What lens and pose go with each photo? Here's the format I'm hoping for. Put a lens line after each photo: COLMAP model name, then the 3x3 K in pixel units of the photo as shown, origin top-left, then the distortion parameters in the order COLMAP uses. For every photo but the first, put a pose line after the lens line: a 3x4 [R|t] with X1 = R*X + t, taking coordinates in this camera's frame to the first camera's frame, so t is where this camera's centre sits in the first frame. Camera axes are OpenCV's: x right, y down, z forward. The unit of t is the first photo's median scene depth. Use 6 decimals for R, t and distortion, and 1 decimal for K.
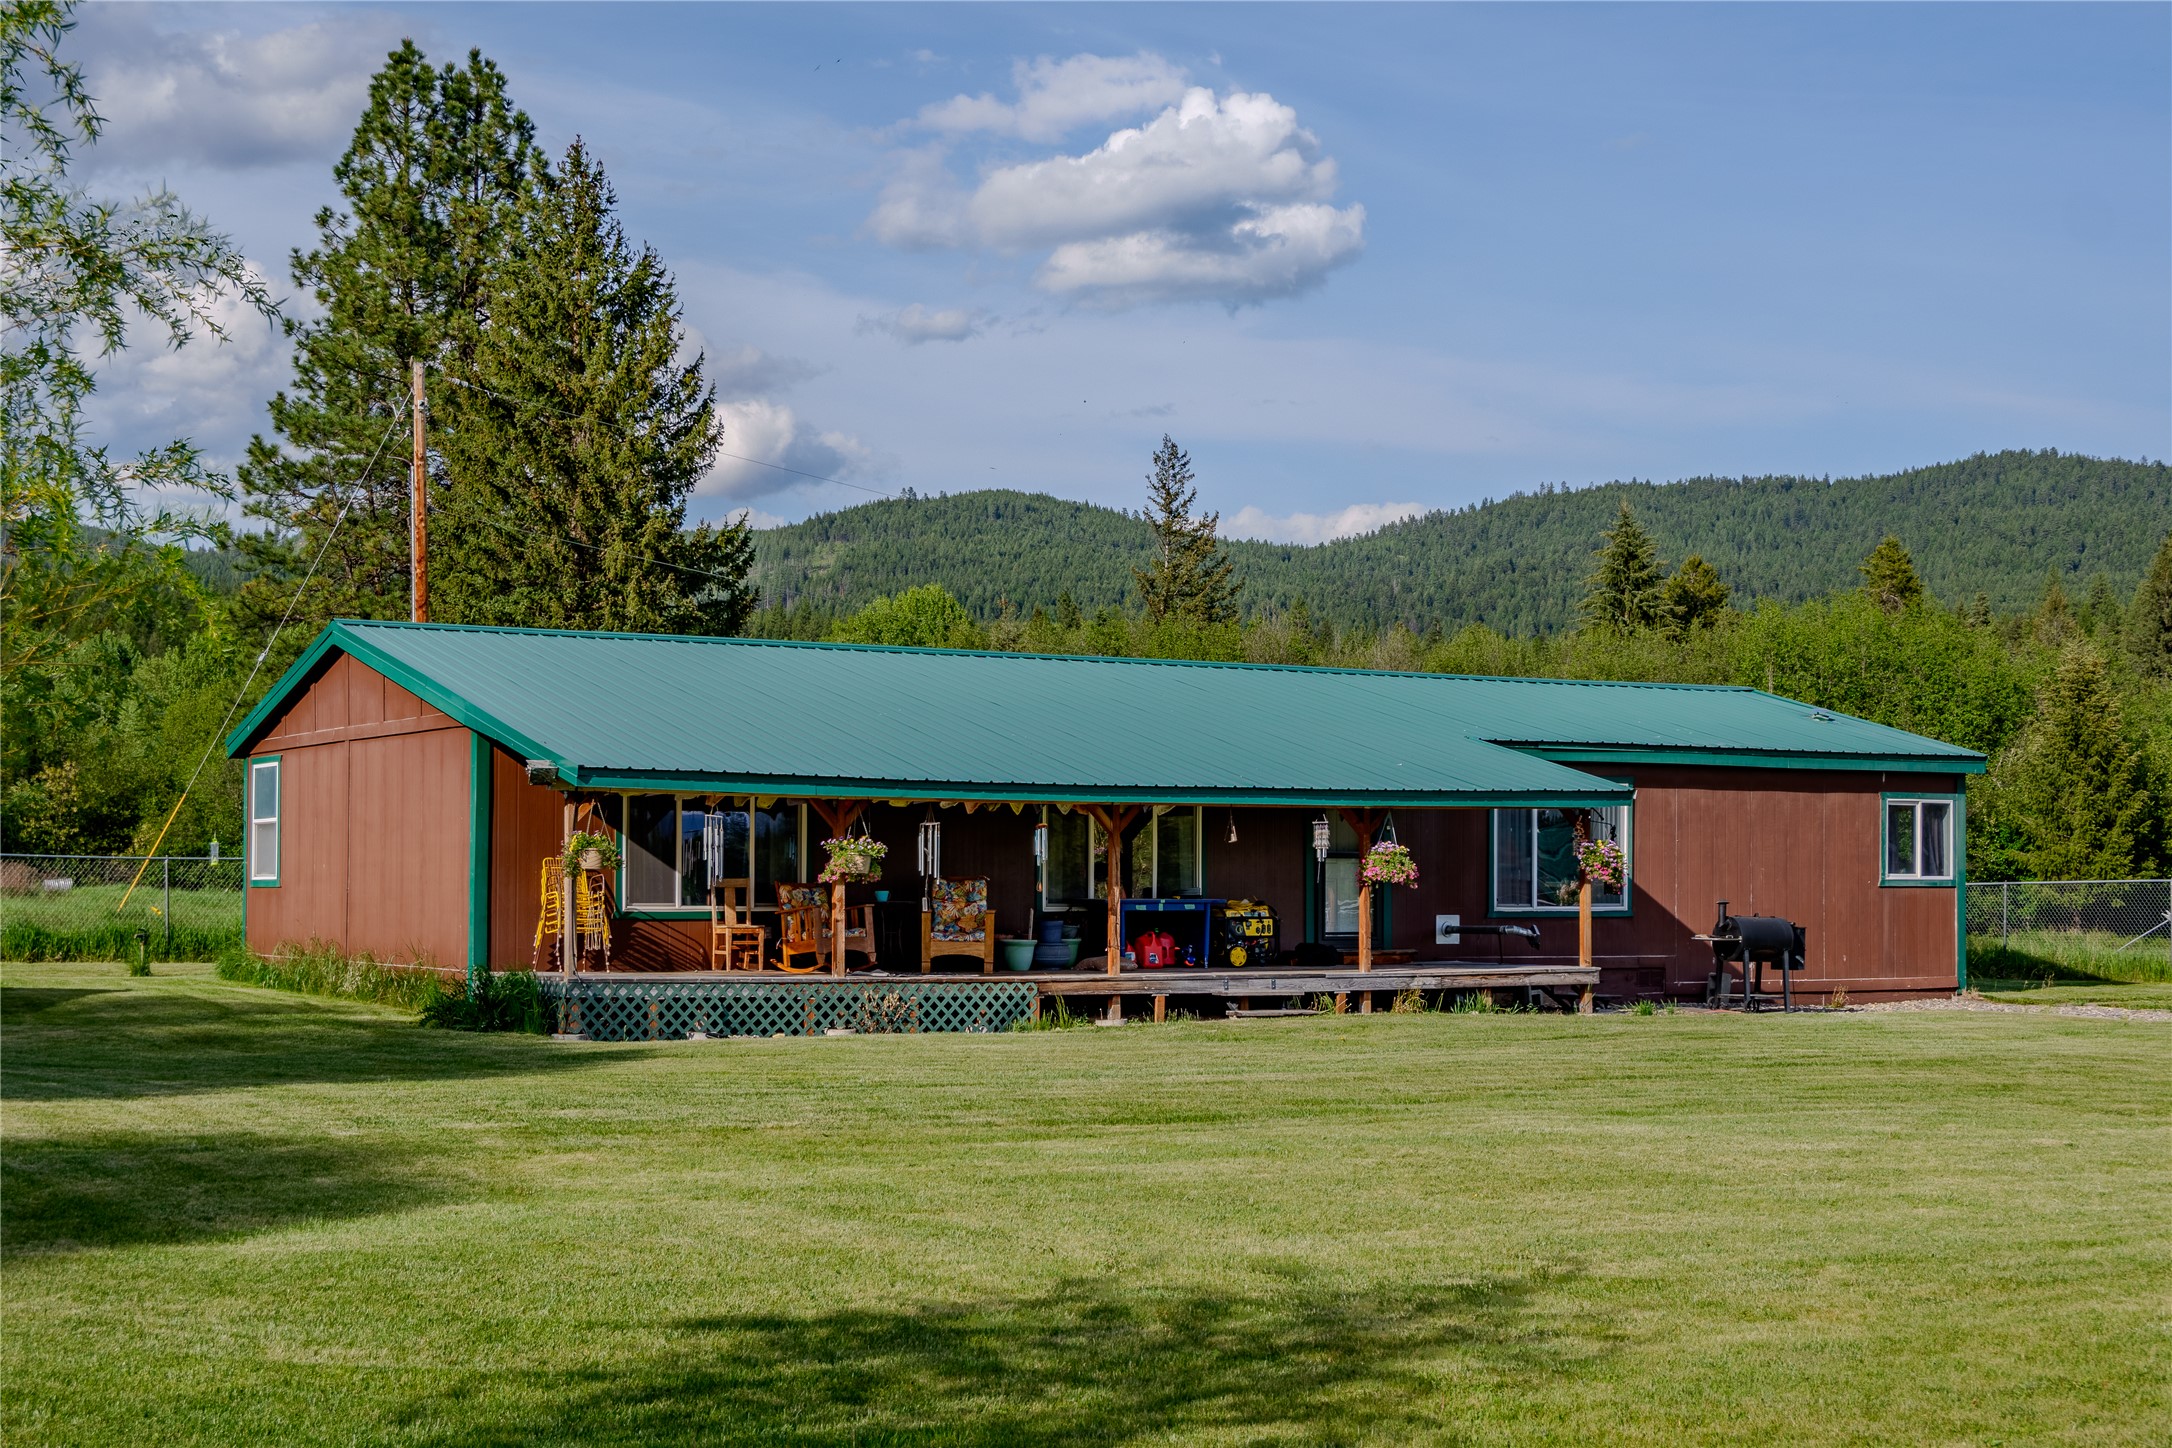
lens RADIAL K [[2998.4, 0, 1085.9], [0, 2998.4, 724.9], [0, 0, 1]] dist [-0.009279, 0.000000]
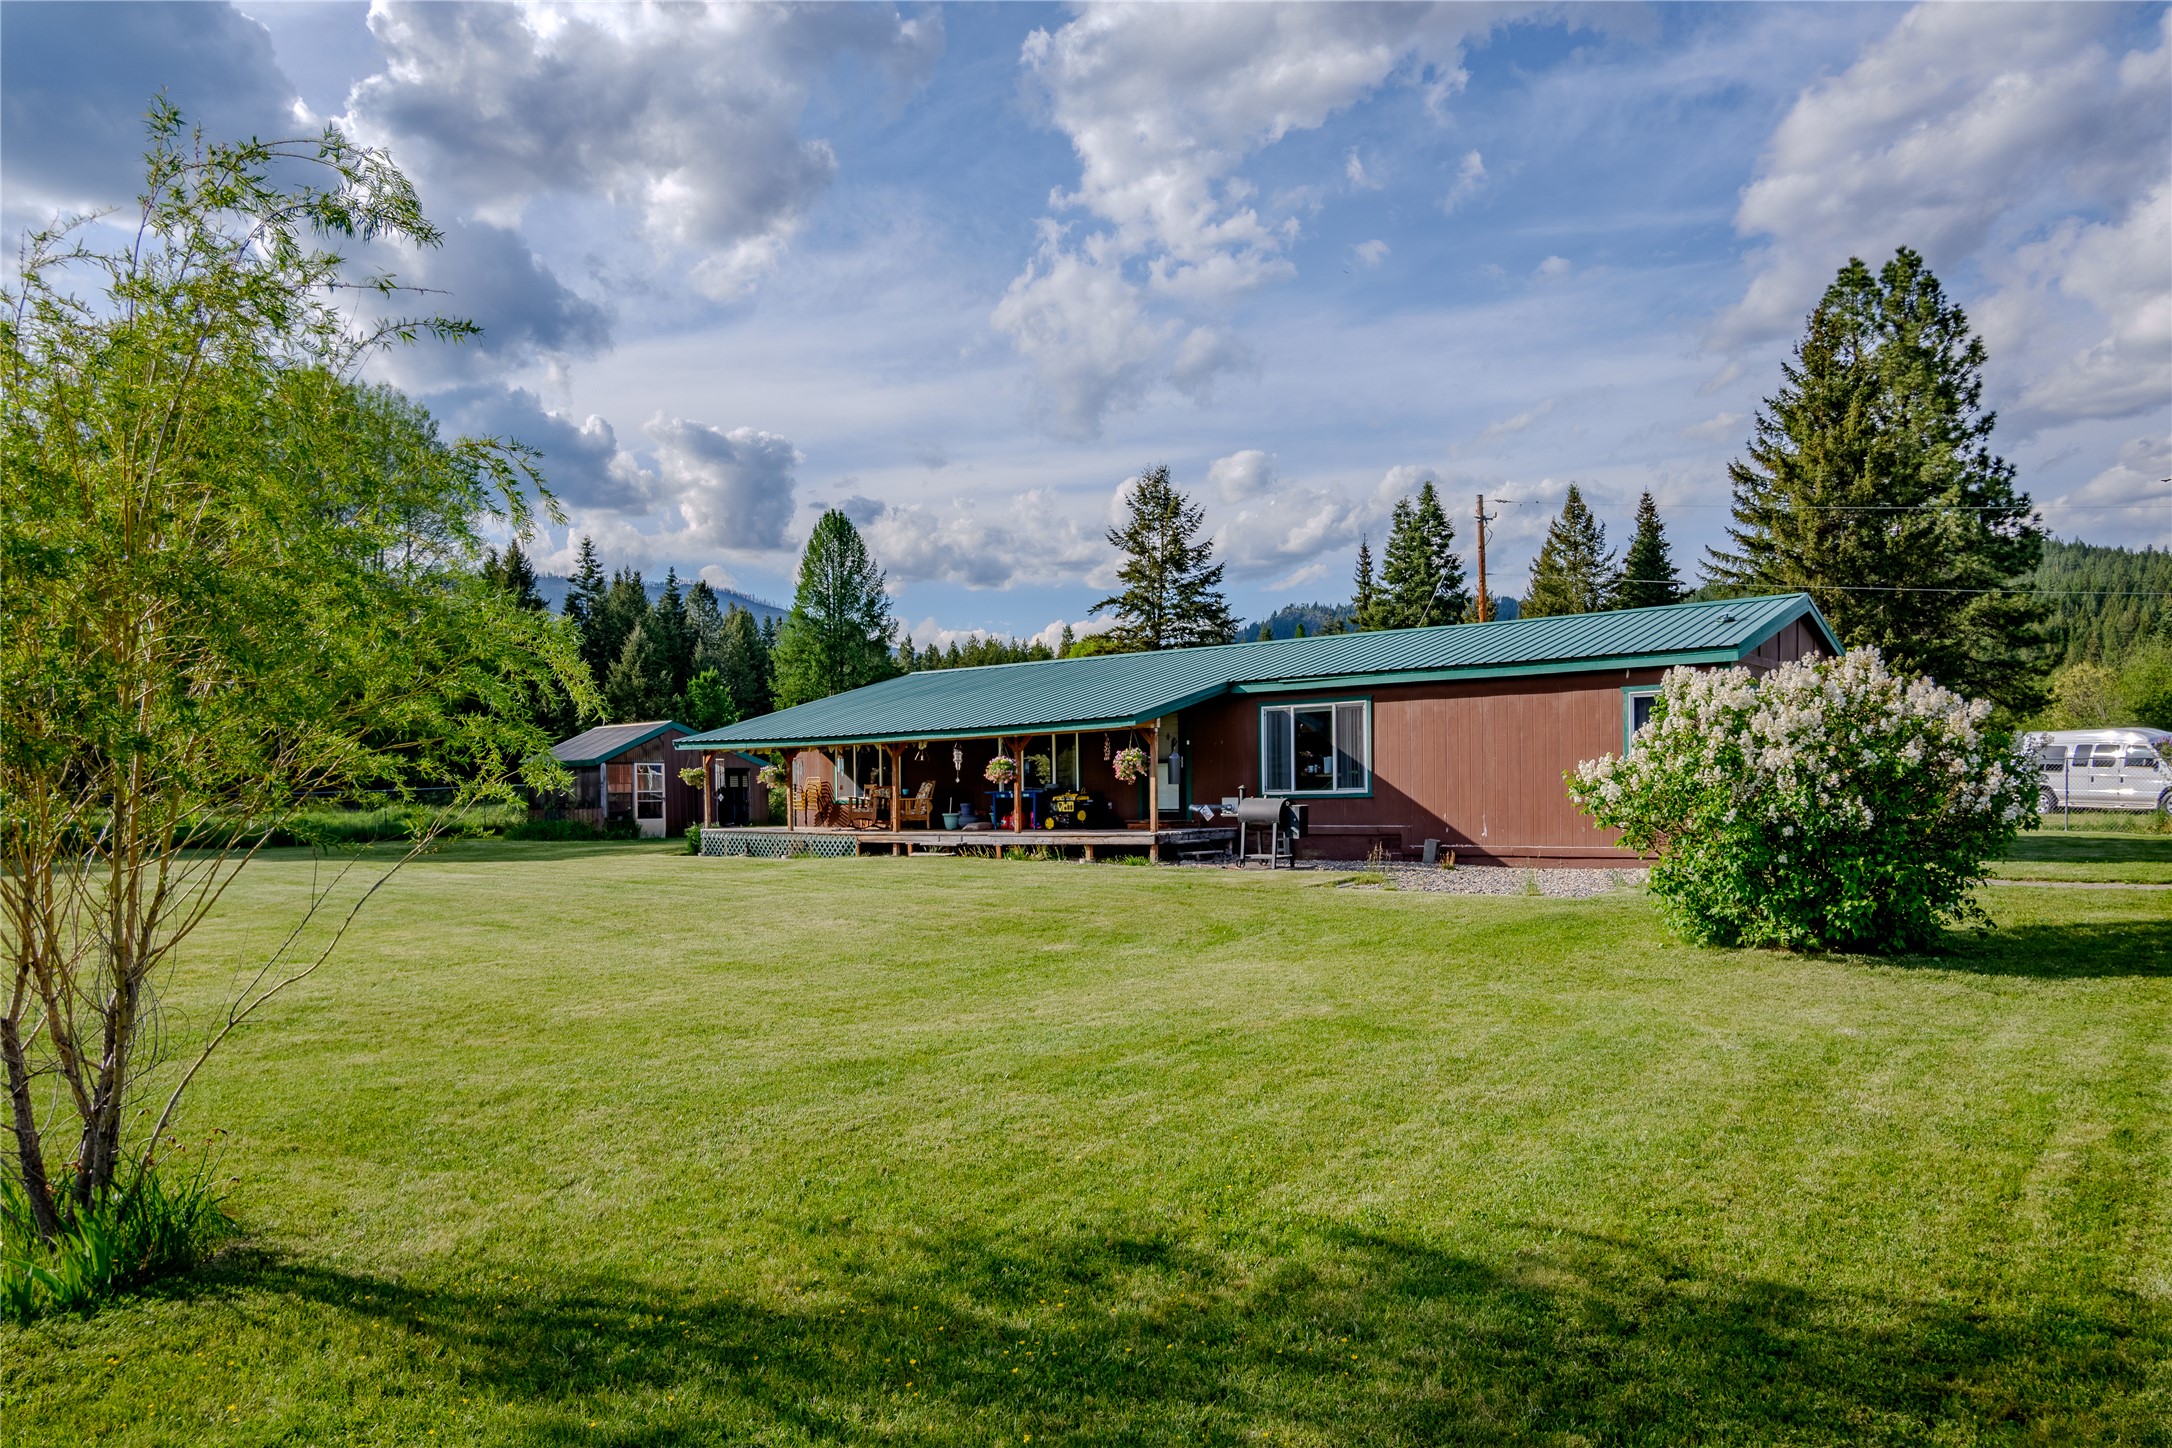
lens RADIAL K [[1450.7, 0, 1085.7], [0, 1450.7, 725.2], [0, 0, 1]] dist [0.004355, 0.000924]
pose [[0.340189, -0.050038, -0.939025, 0.848715], [0.071061, 0.997096, -0.027388, 0.044556], [0.937668, -0.057411, 0.342757, 0.730867]]
